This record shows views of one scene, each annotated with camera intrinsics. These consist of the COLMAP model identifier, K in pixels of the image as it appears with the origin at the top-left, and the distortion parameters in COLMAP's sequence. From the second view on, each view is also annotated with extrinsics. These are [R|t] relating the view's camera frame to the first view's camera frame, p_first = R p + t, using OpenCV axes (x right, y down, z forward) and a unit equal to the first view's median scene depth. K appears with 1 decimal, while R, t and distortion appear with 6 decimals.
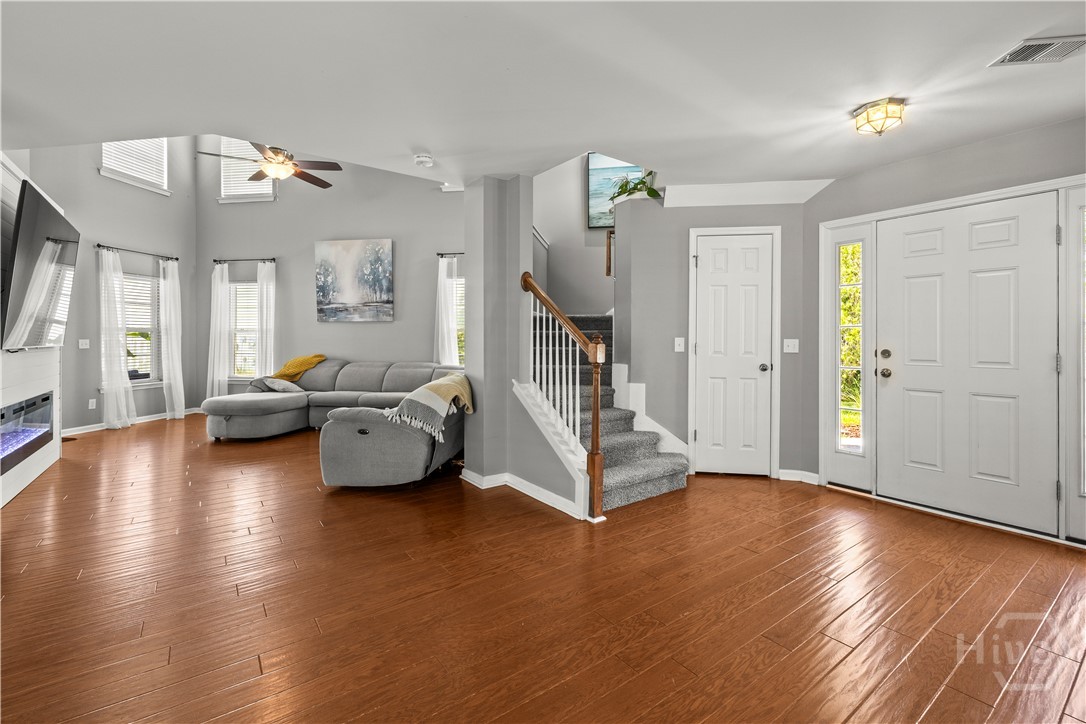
lens RADIAL K [[467.0, 0, 546.5], [0, 467.0, 334.9], [0, 0, 1]] dist [0.002490, 0.000629]
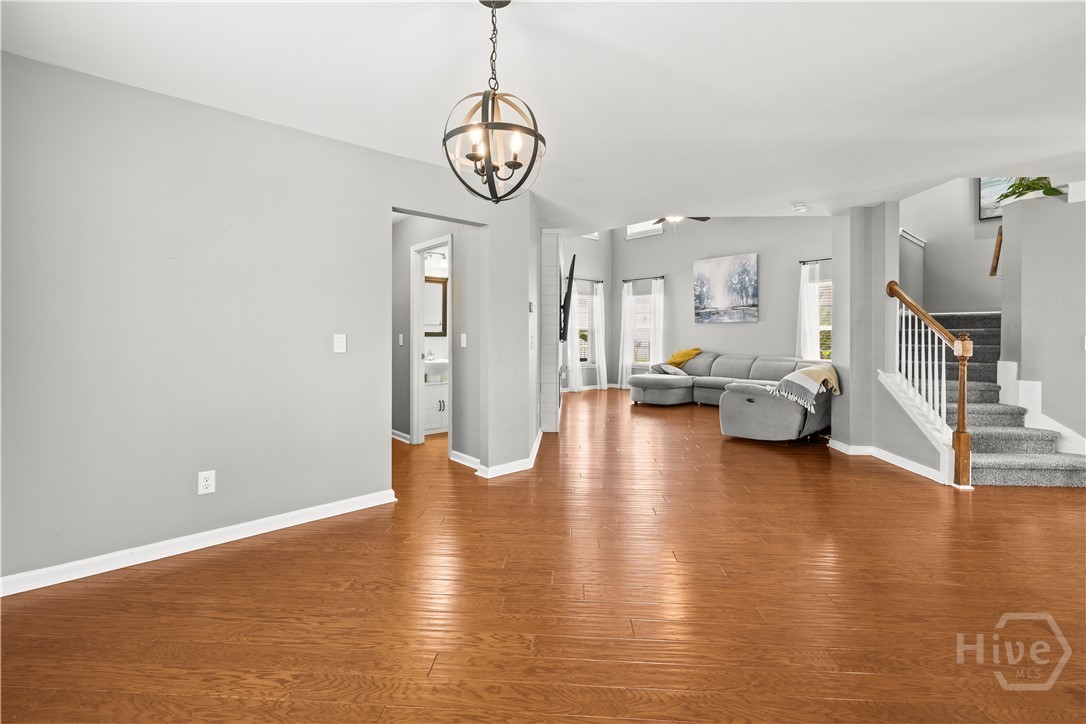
lens RADIAL K [[467.0, 0, 546.5], [0, 467.0, 334.9], [0, 0, 1]] dist [0.002490, 0.000629]
pose [[0.765270, 0.002327, -0.643705, 0.044934], [0.000430, 0.999991, 0.004126, -0.000625], [0.643709, -0.003434, 0.765262, -0.434987]]
